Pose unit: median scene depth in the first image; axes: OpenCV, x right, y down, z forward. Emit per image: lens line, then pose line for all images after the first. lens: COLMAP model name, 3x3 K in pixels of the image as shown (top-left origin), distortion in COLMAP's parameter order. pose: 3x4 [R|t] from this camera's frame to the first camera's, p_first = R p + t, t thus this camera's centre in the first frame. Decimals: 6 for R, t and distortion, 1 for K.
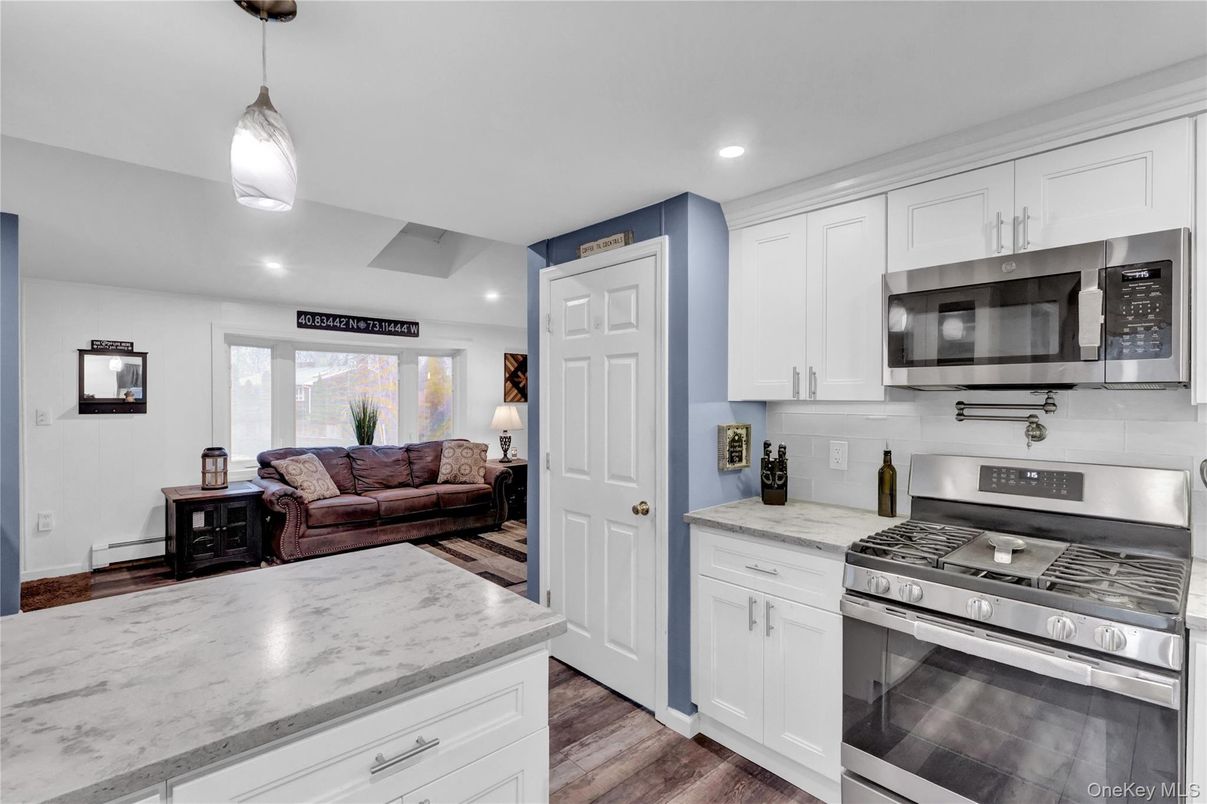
lens RADIAL K [[561.4, 0, 593.0], [0, 561.4, 401.0], [0, 0, 1]] dist [0.000281, 0.000399]
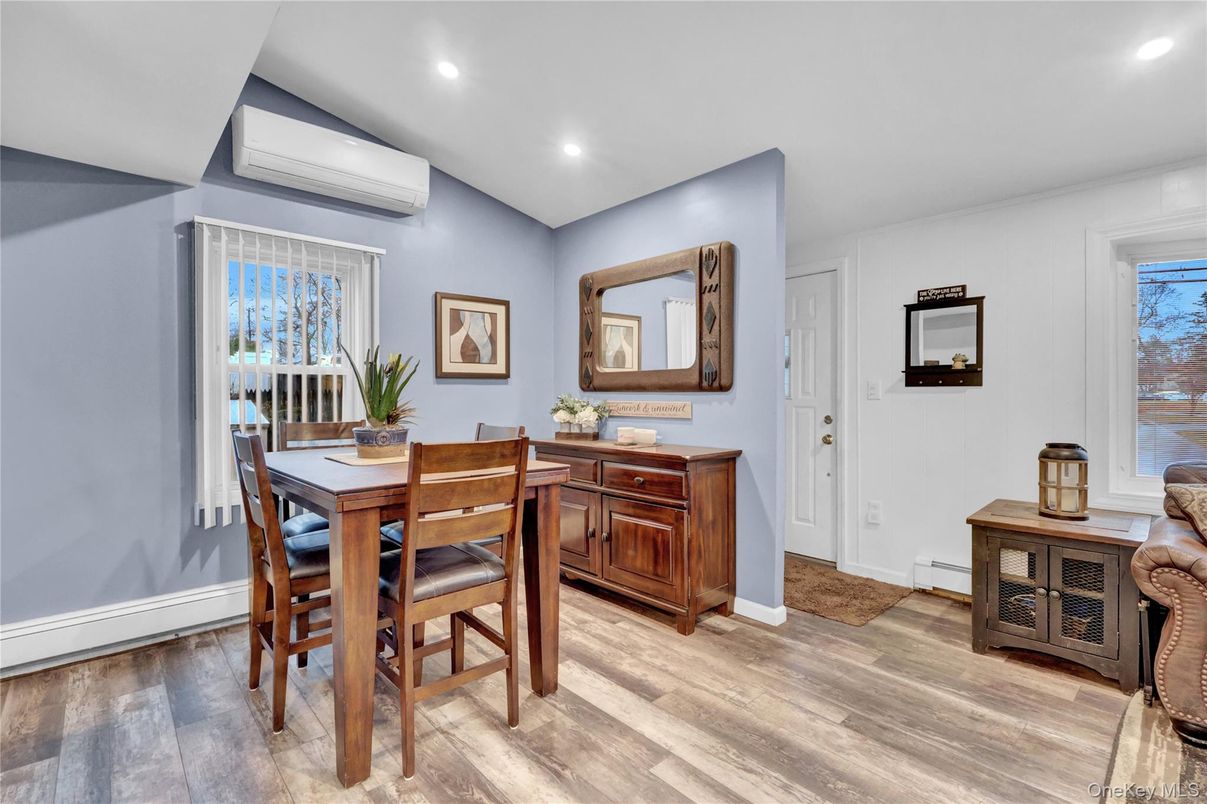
lens RADIAL K [[555.6, 0, 620.5], [0, 555.6, 402.2], [0, 0, 1]] dist [-0.001537, -0.000275]
pose [[0.020549, 0.004876, -0.999777, -0.129470], [-0.005024, 0.999976, 0.004773, 0.041678], [0.999776, 0.004925, 0.020573, 0.553750]]
